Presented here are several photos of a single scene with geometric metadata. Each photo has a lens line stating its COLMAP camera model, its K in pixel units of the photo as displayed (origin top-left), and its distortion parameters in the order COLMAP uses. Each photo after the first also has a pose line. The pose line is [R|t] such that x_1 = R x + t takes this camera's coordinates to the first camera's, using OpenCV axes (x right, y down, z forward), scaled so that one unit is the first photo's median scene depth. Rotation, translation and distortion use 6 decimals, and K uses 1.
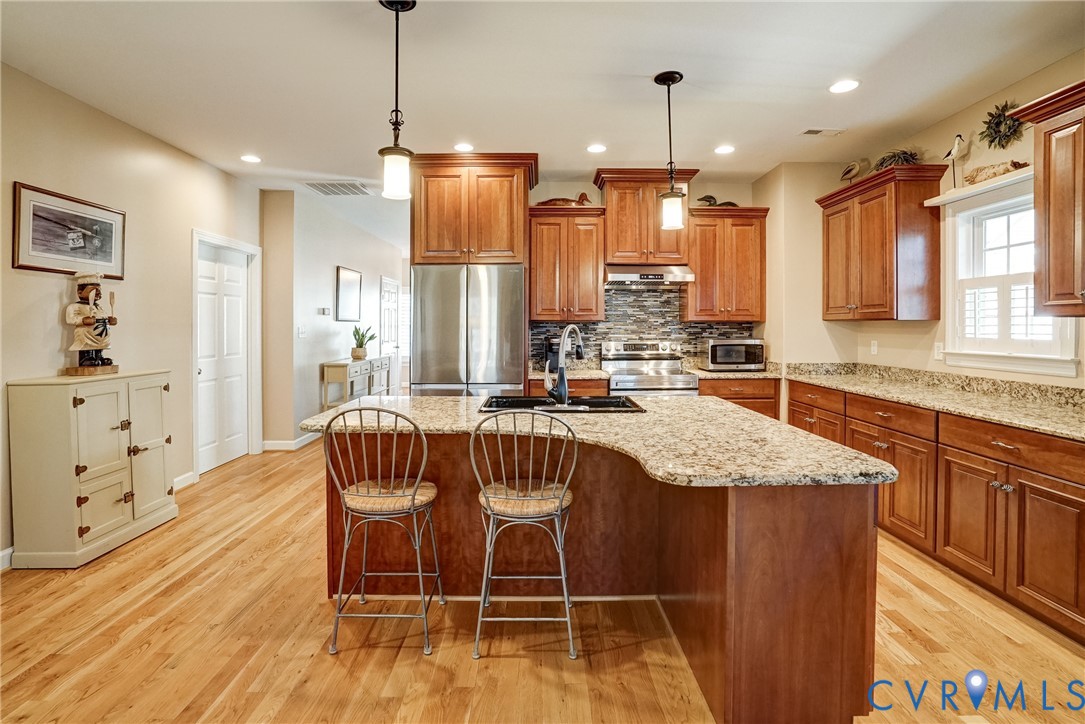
lens RADIAL K [[527.0, 0, 540.4], [0, 527.0, 329.9], [0, 0, 1]] dist [-0.062571, 0.025949]
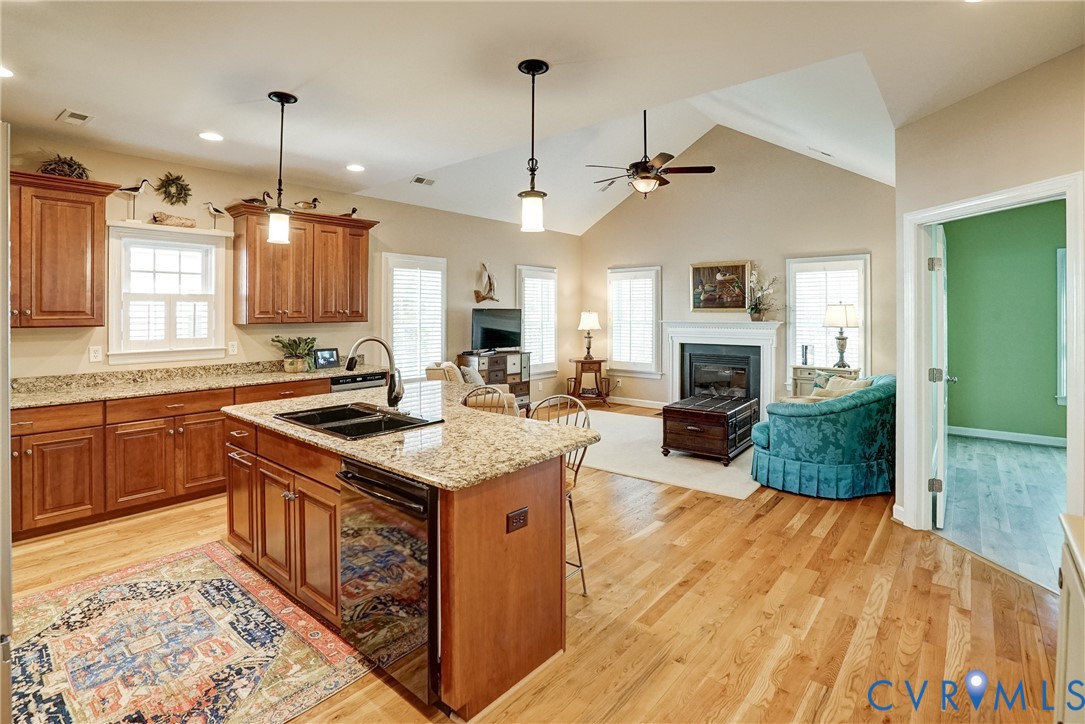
lens RADIAL K [[512.0, 0, 542.0], [0, 512.0, 324.1], [0, 0, 1]] dist [-0.001634, -0.000044]
pose [[-0.759597, -0.012411, 0.650276, -0.761231], [0.006324, 0.999630, 0.026466, -0.052093], [-0.650364, 0.024216, -0.759237, 1.350917]]
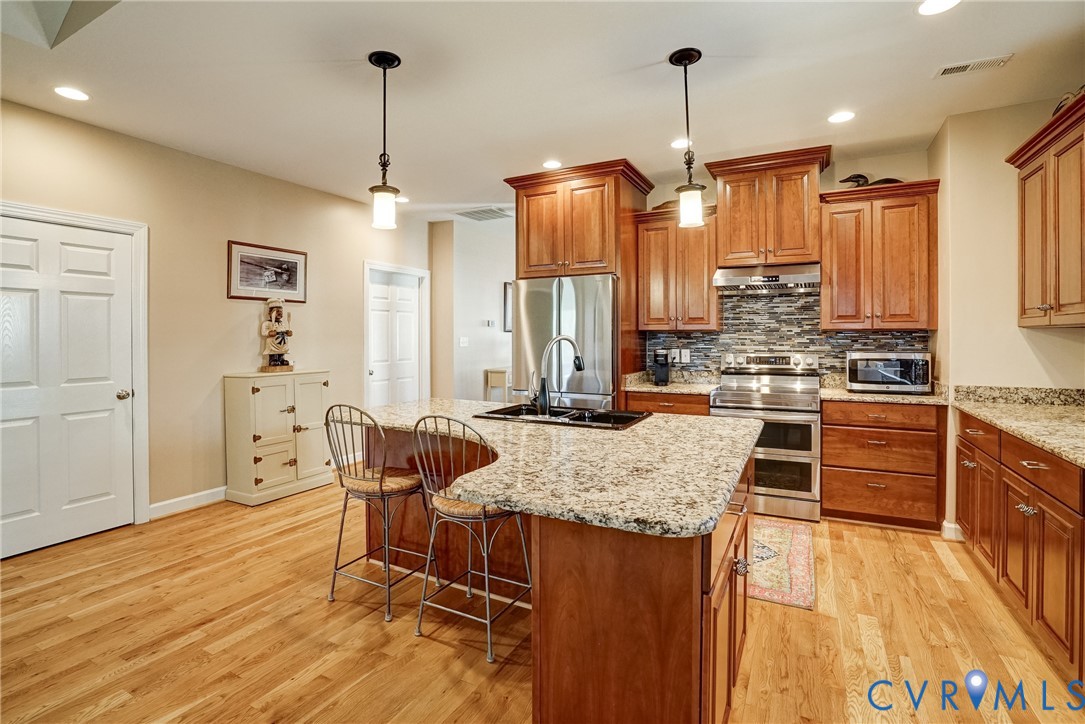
lens RADIAL K [[526.8, 0, 538.6], [0, 526.8, 338.6], [0, 0, 1]] dist [-0.061433, 0.026518]
pose [[0.875392, 0.000201, -0.483413, 0.427300], [-0.000961, 0.999999, -0.001324, -0.002013], [0.483412, 0.001624, 0.875391, 0.099028]]
